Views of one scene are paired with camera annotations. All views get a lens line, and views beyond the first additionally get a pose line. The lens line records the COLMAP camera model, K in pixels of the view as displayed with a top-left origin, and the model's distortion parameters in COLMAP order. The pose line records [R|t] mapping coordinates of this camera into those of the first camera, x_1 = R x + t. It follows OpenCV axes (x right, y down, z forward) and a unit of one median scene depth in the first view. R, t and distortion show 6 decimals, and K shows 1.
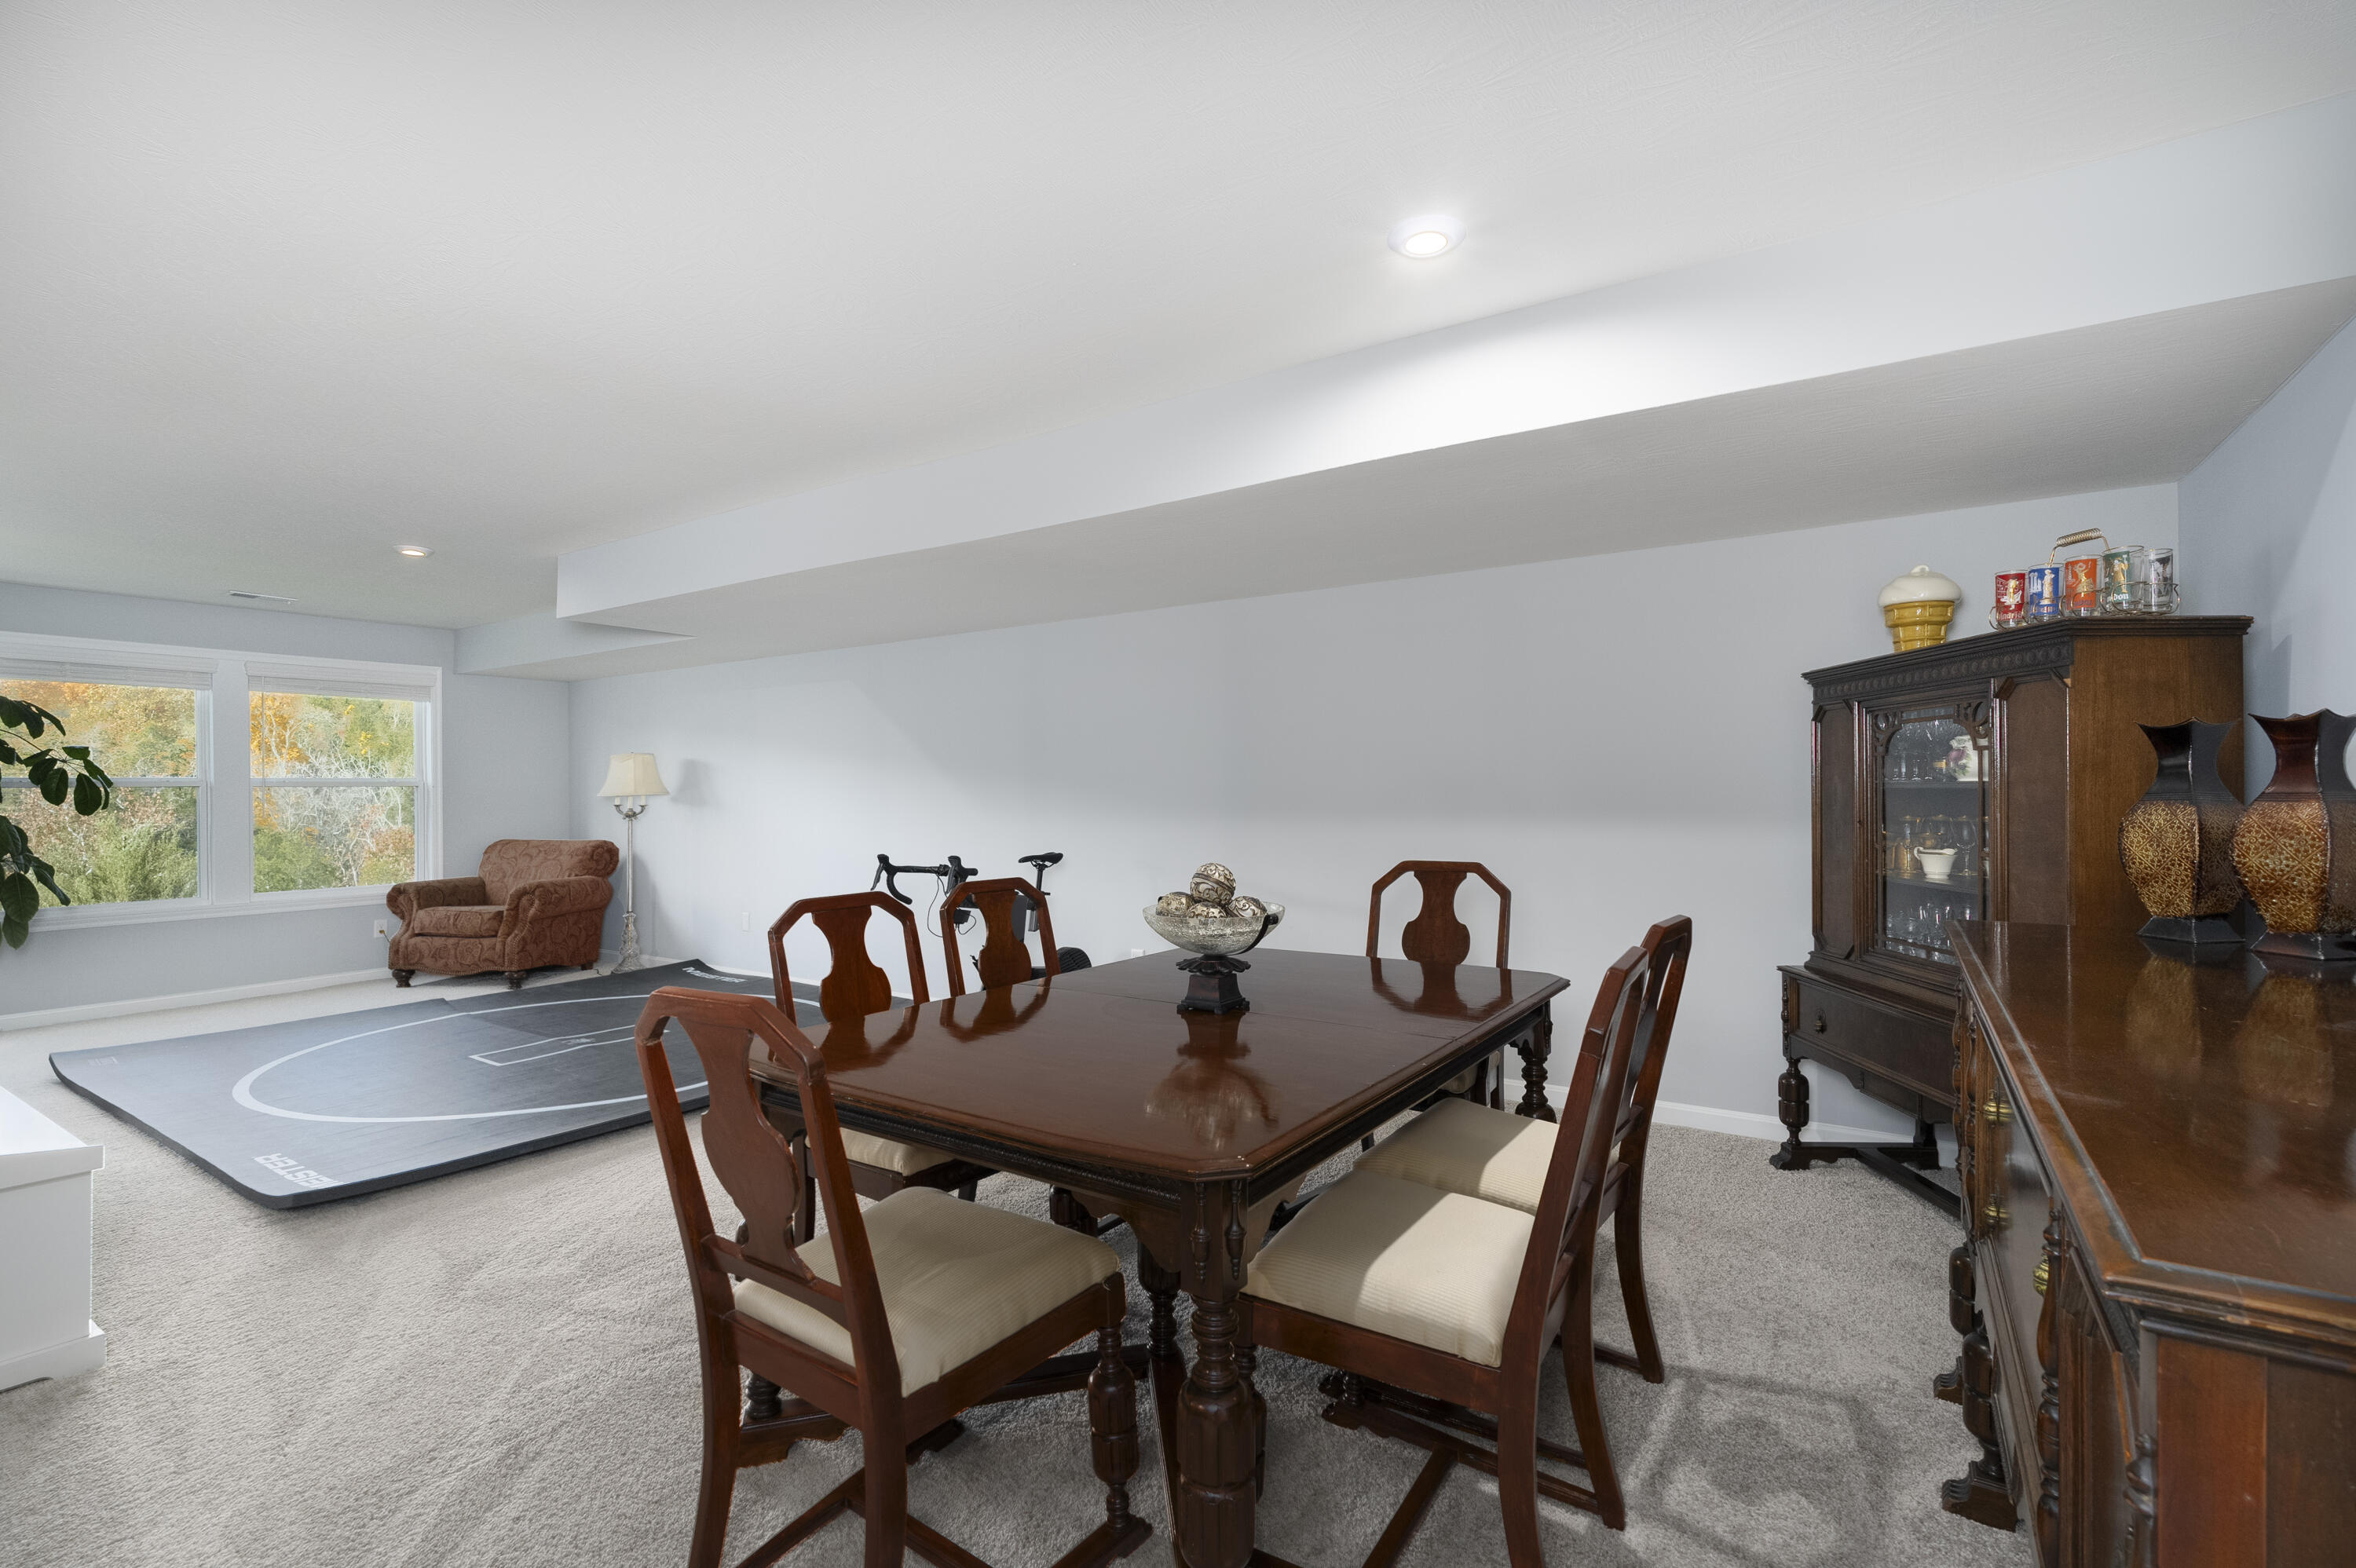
lens RADIAL K [[1045.7, 0, 1186.8], [0, 1045.7, 789.3], [0, 0, 1]] dist [0.005132, -0.001435]
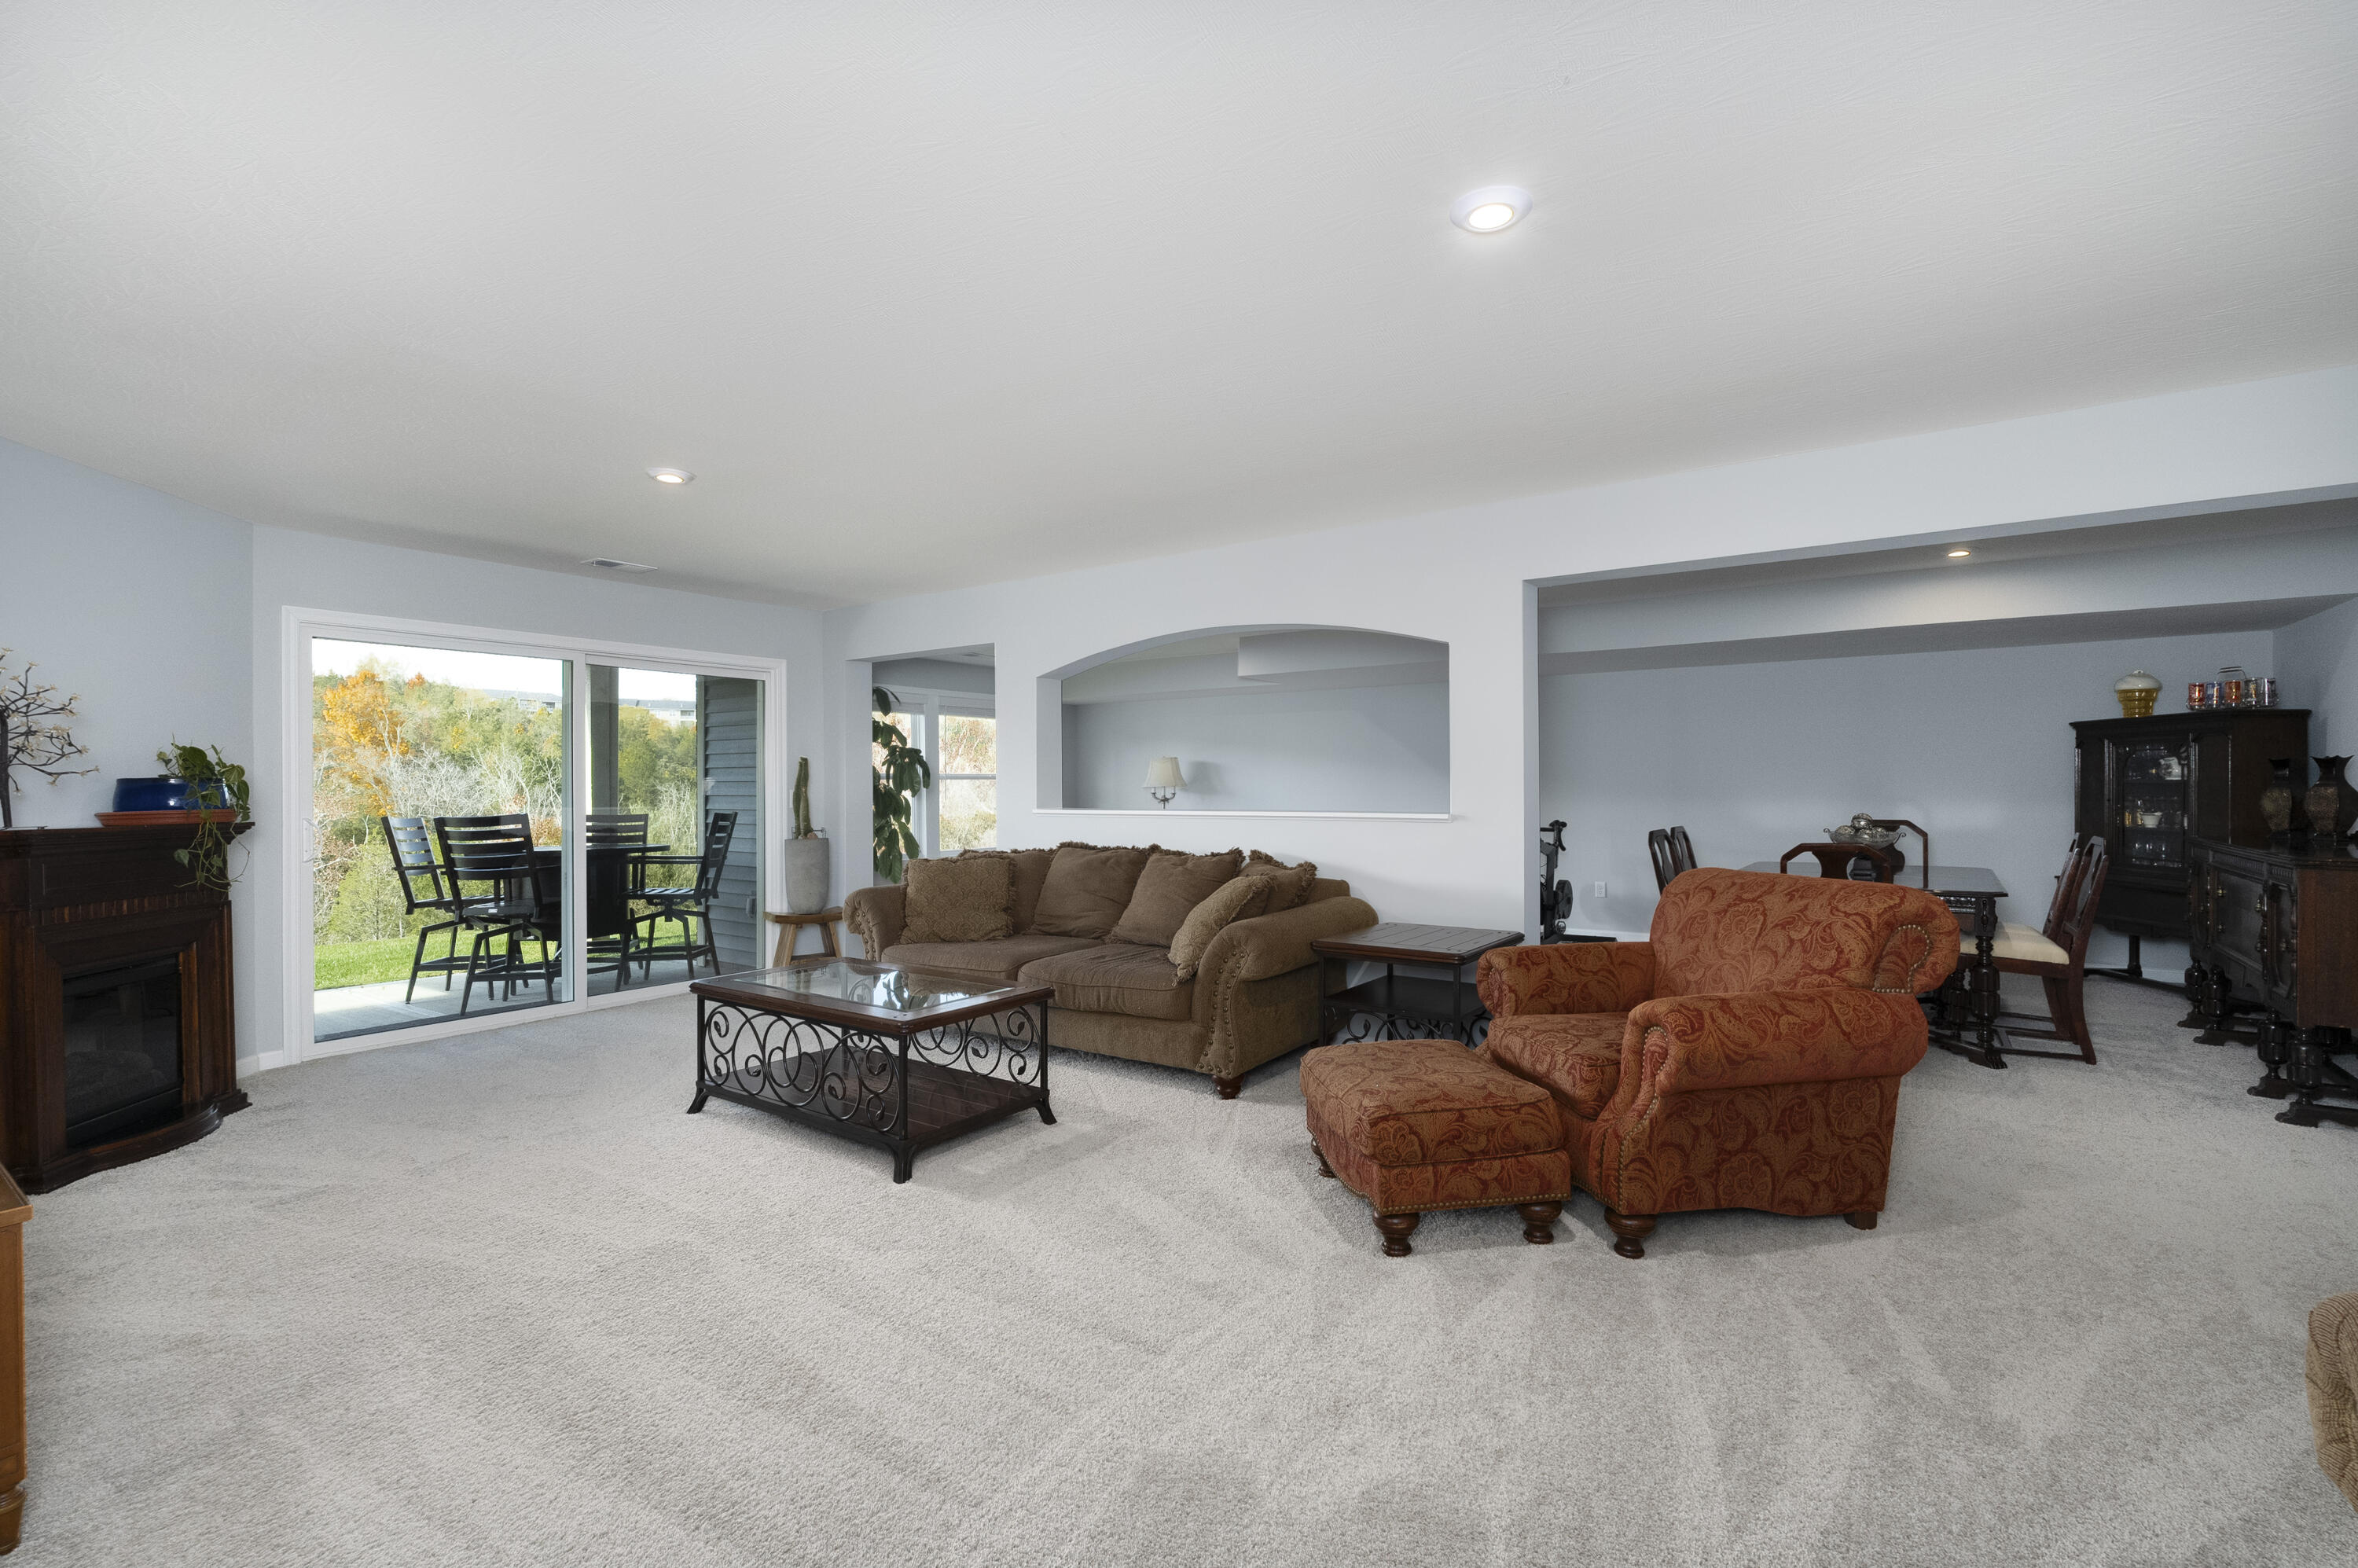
lens RADIAL K [[1046.6, 0, 1171.6], [0, 1046.6, 789.1], [0, 0, 1]] dist [0.005132, -0.001435]
pose [[0.999541, 0.000339, -0.030302, -1.254642], [-0.000109, 0.999971, 0.007564, -0.004409], [0.030304, -0.007557, 0.999512, -1.225693]]
